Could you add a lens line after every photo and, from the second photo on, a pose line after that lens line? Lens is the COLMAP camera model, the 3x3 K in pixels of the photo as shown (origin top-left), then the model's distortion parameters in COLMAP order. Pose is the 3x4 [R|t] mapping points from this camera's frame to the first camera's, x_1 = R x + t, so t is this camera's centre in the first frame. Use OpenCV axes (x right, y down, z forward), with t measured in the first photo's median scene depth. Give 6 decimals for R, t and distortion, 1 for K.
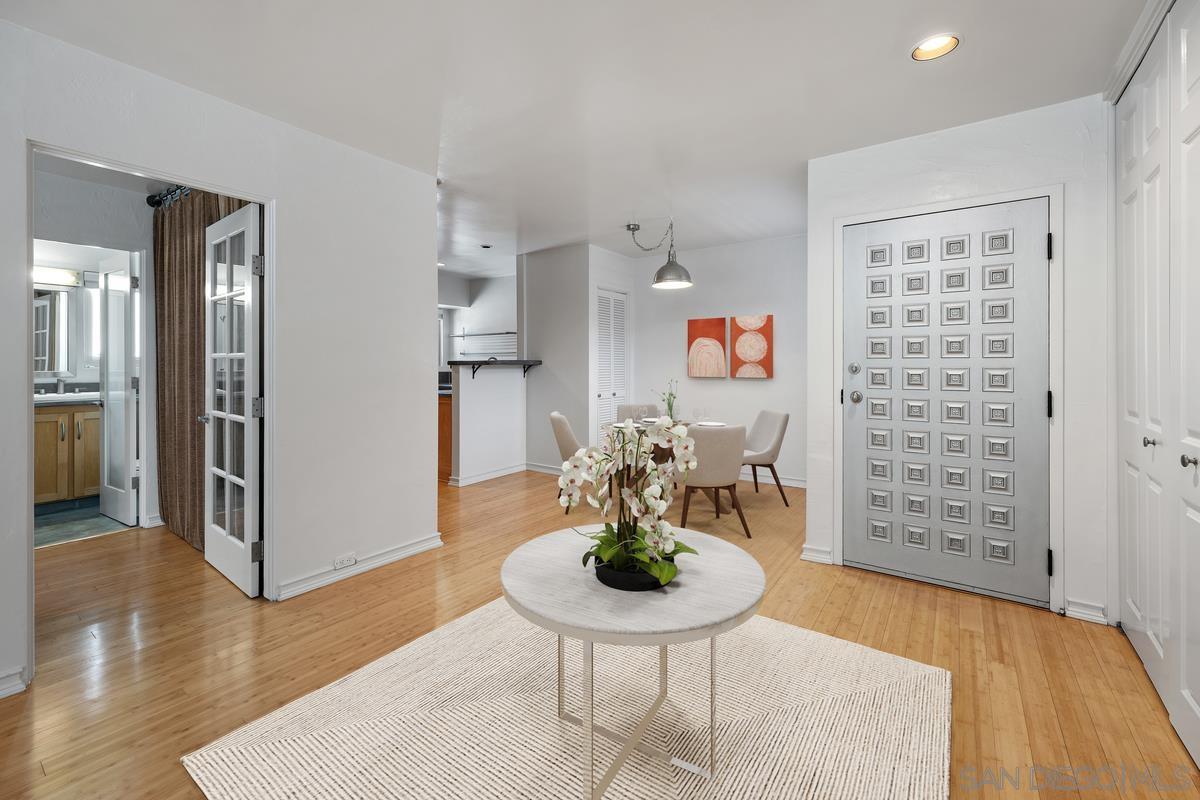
lens RADIAL K [[501.6, 0, 597.1], [0, 501.6, 363.2], [0, 0, 1]] dist [0.001559, -0.000066]
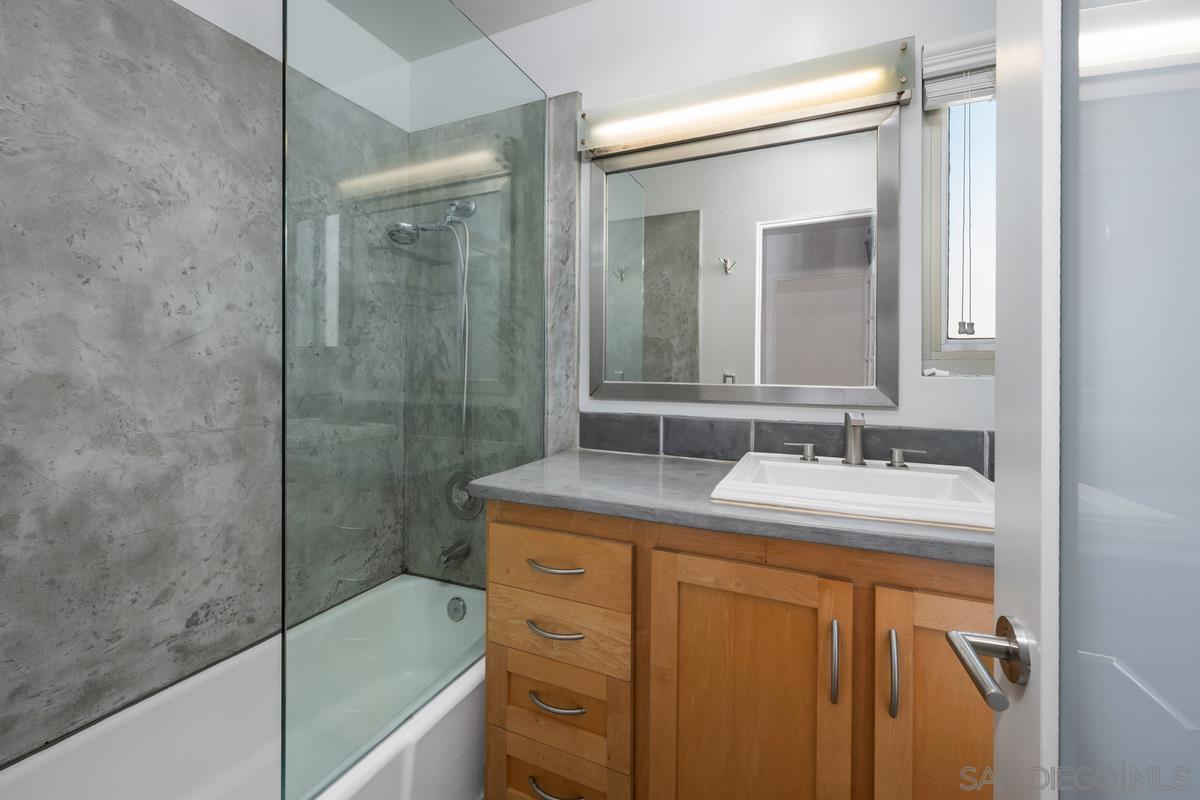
lens RADIAL K [[501.6, 0, 597.1], [0, 501.6, 363.2], [0, 0, 1]] dist [0.001559, -0.000066]
pose [[0.183939, -0.002957, -0.982933, -0.831177], [-0.000322, 0.999995, -0.003069, 0.002951], [0.982938, 0.000881, 0.183937, 0.824380]]
